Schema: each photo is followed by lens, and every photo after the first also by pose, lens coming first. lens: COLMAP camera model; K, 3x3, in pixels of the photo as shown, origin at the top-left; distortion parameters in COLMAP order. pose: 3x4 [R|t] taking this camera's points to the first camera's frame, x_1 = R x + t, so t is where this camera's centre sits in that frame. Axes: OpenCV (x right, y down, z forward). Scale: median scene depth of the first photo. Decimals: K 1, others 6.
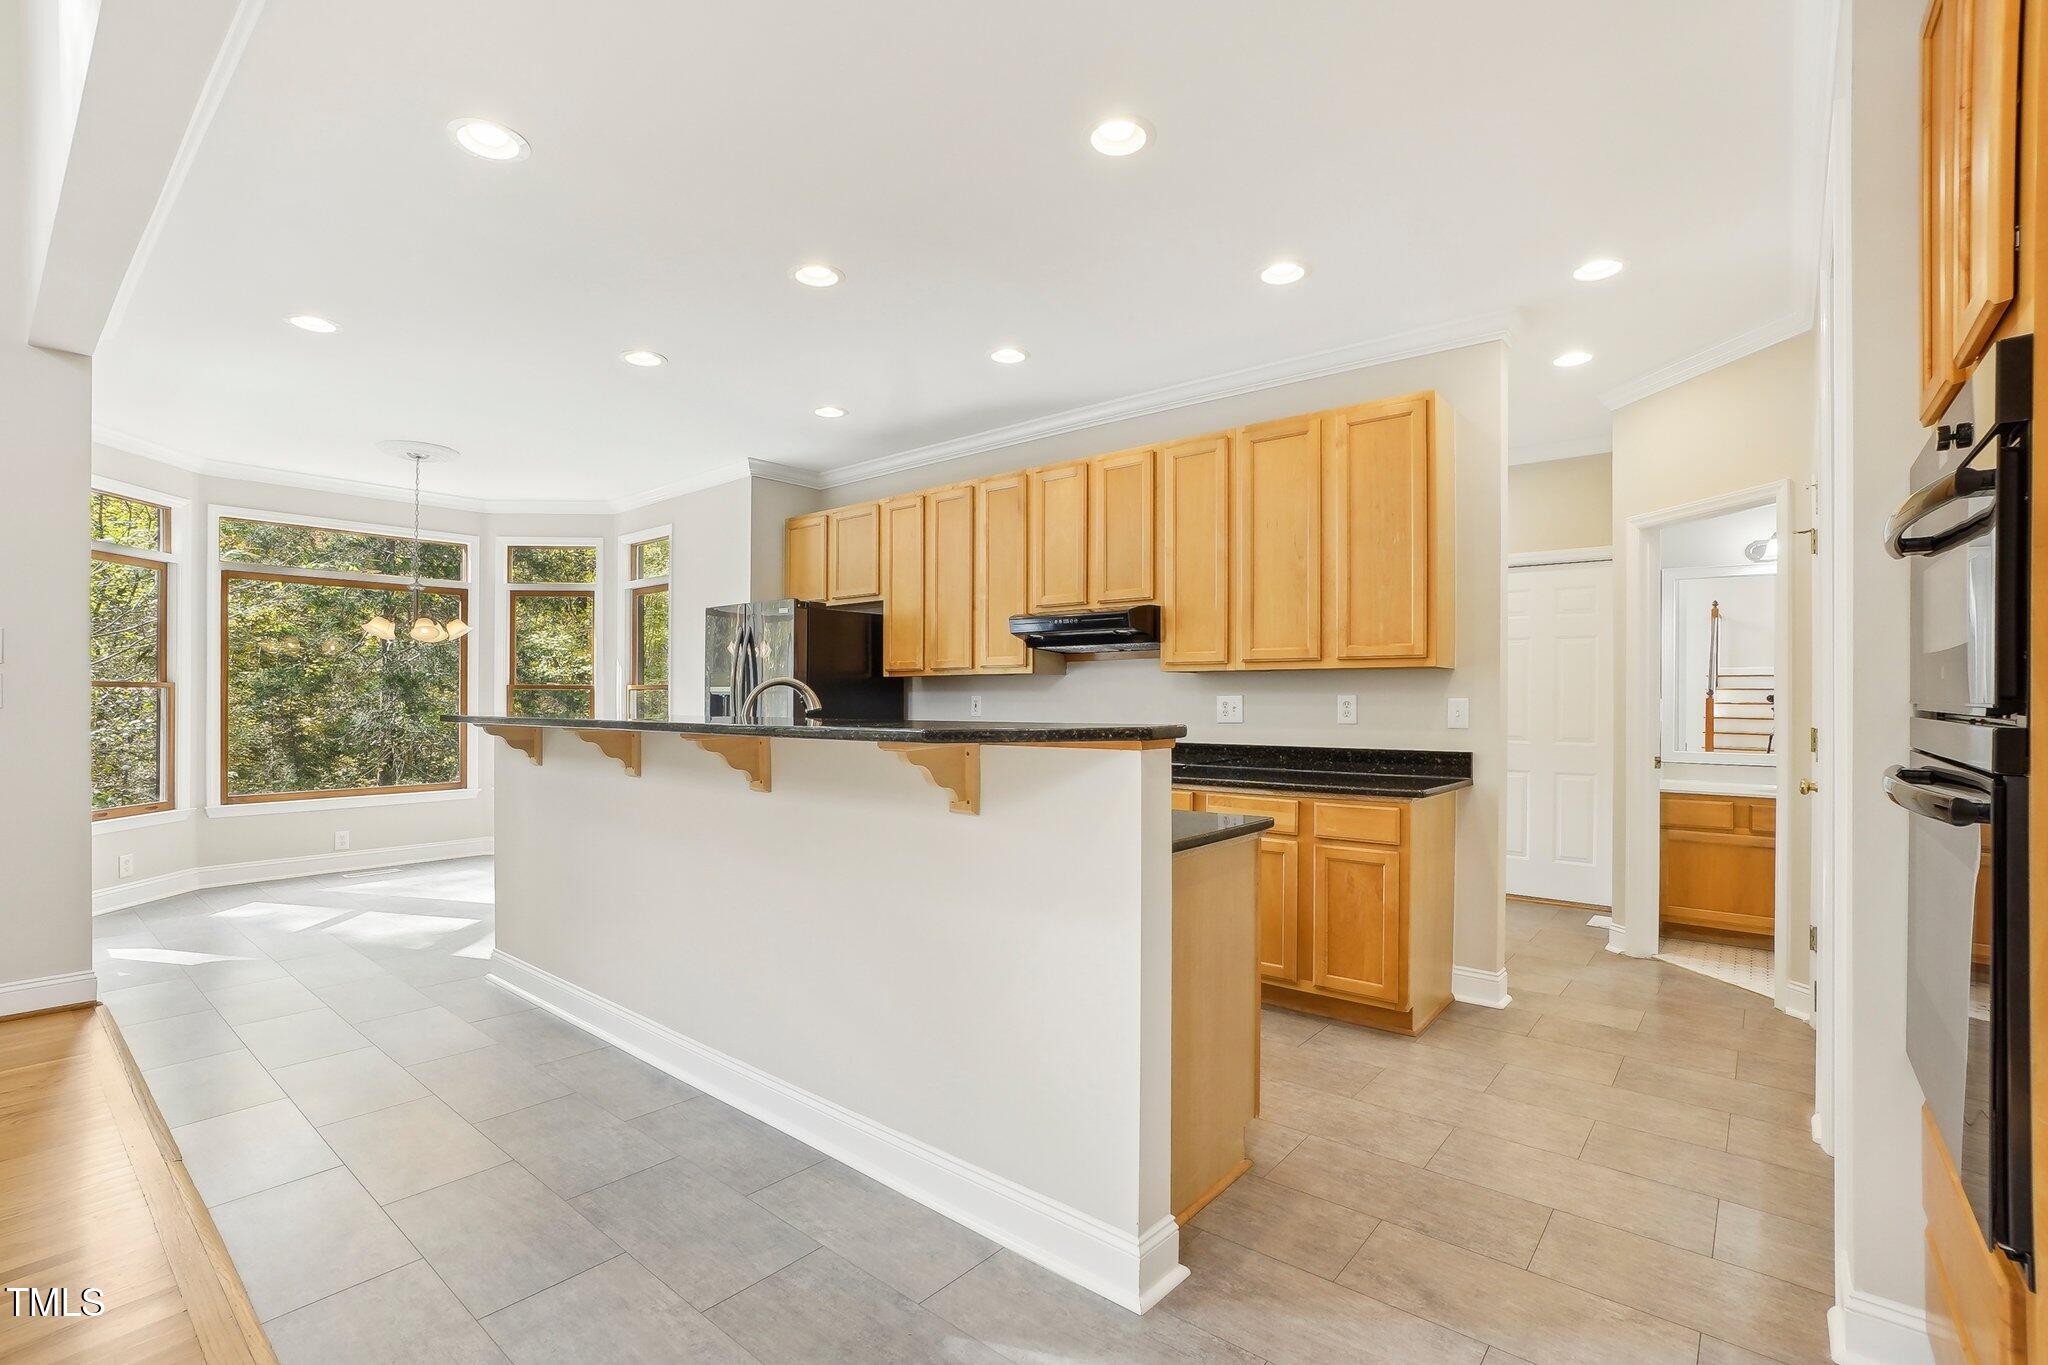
lens RADIAL K [[903.8, 0, 1024.0], [0, 903.8, 682.5], [0, 0, 1]] dist [-0.099615, -0.000050]
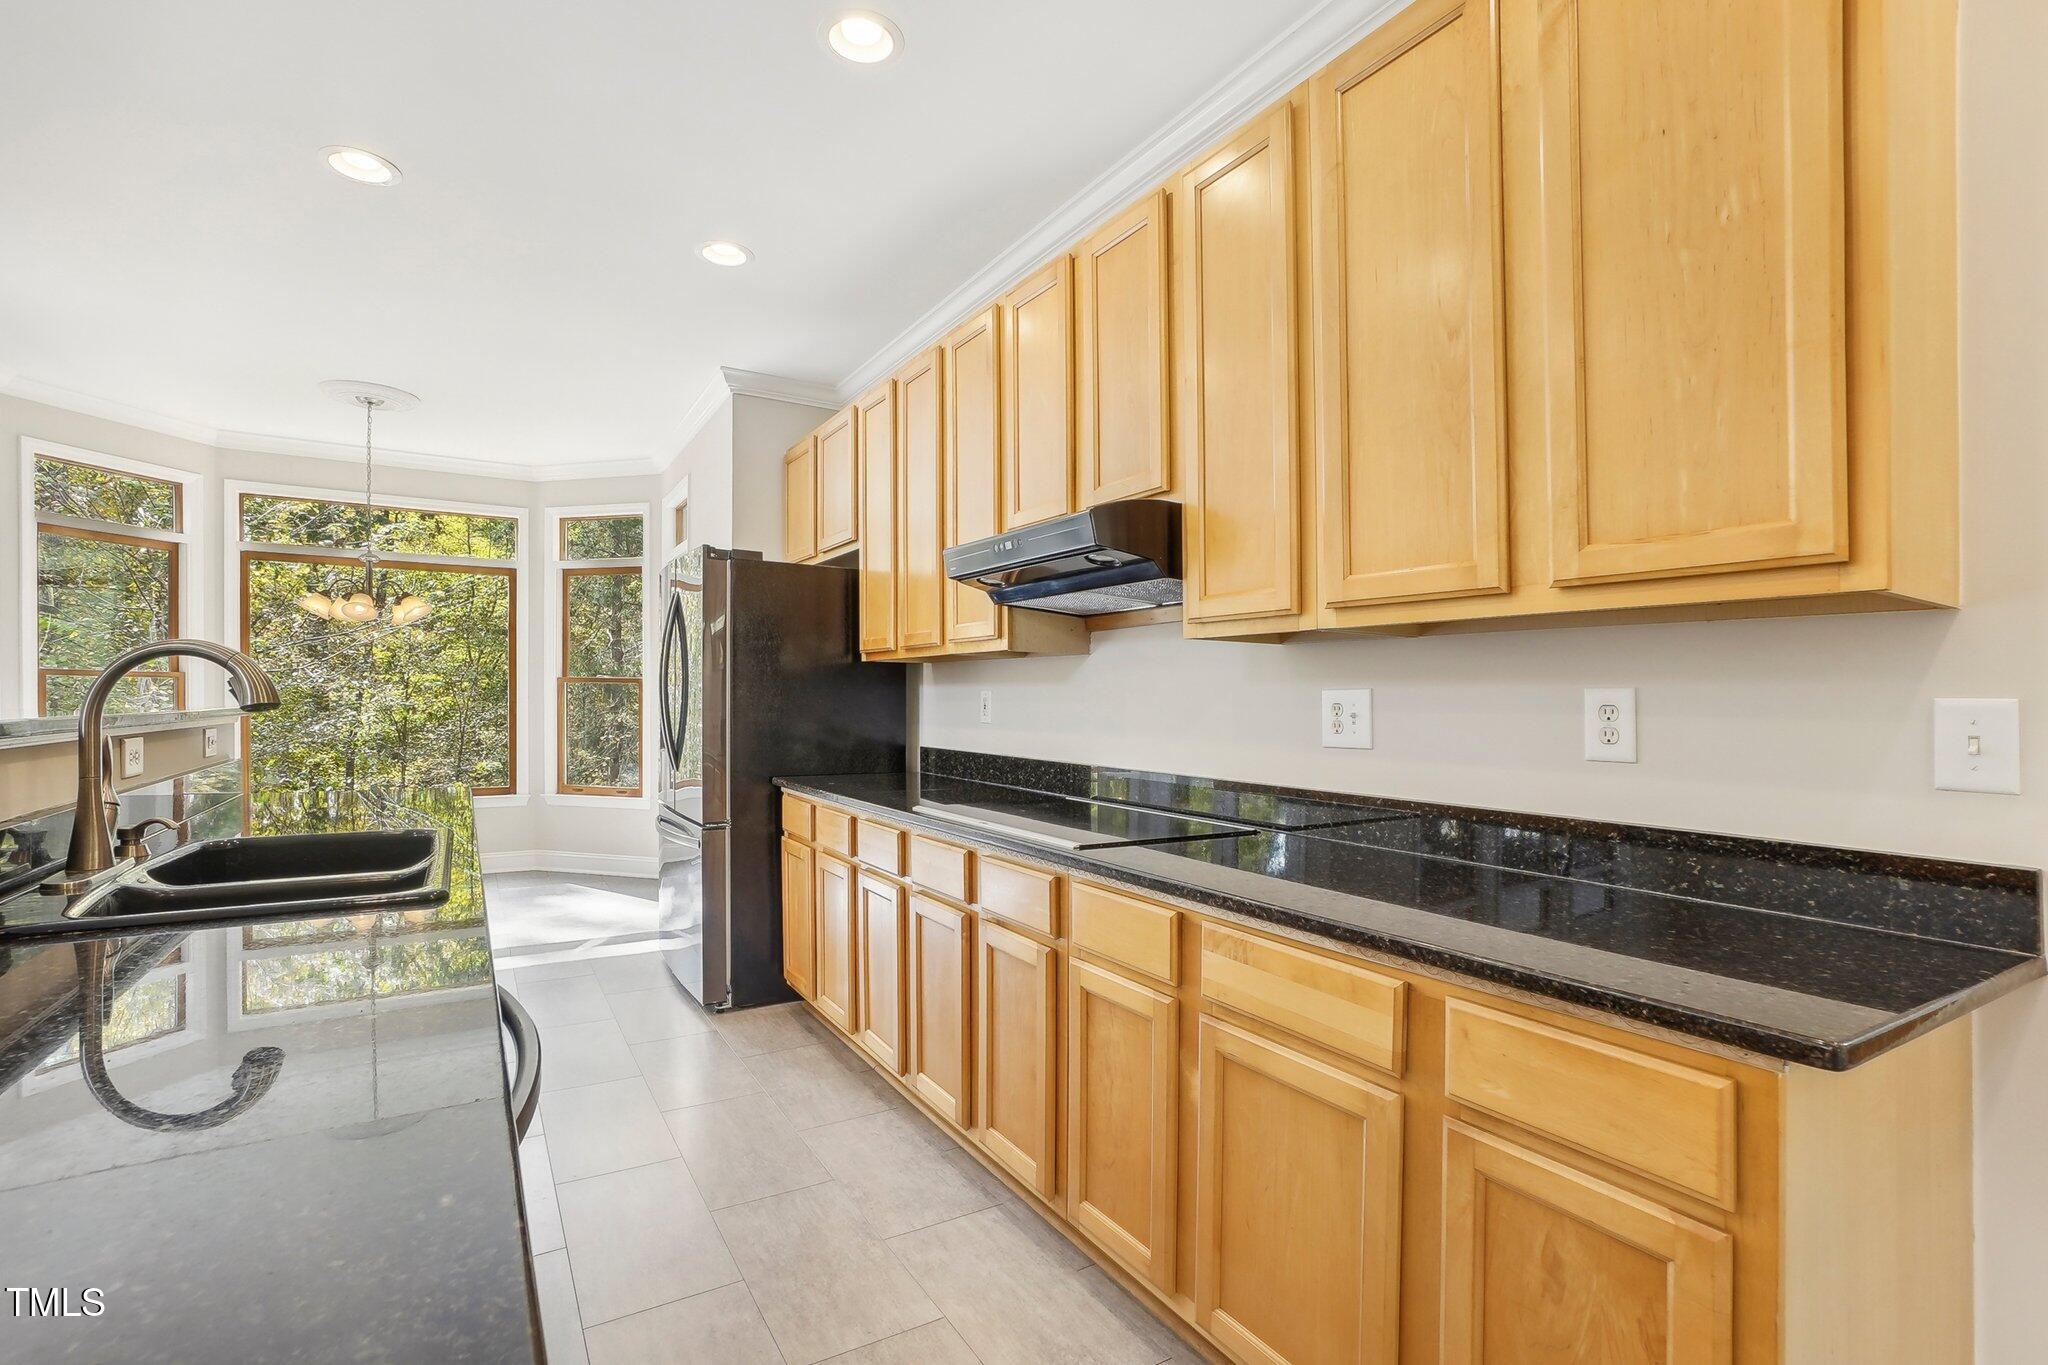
lens RADIAL K [[912.3, 0, 1019.5], [0, 912.3, 674.9], [0, 0, 1]] dist [-0.042617, -0.000041]
pose [[0.947513, -0.002960, -0.319703, 0.214738], [0.000718, 0.999974, -0.007130, 0.010528], [0.319716, 0.006527, 0.947491, 0.477055]]
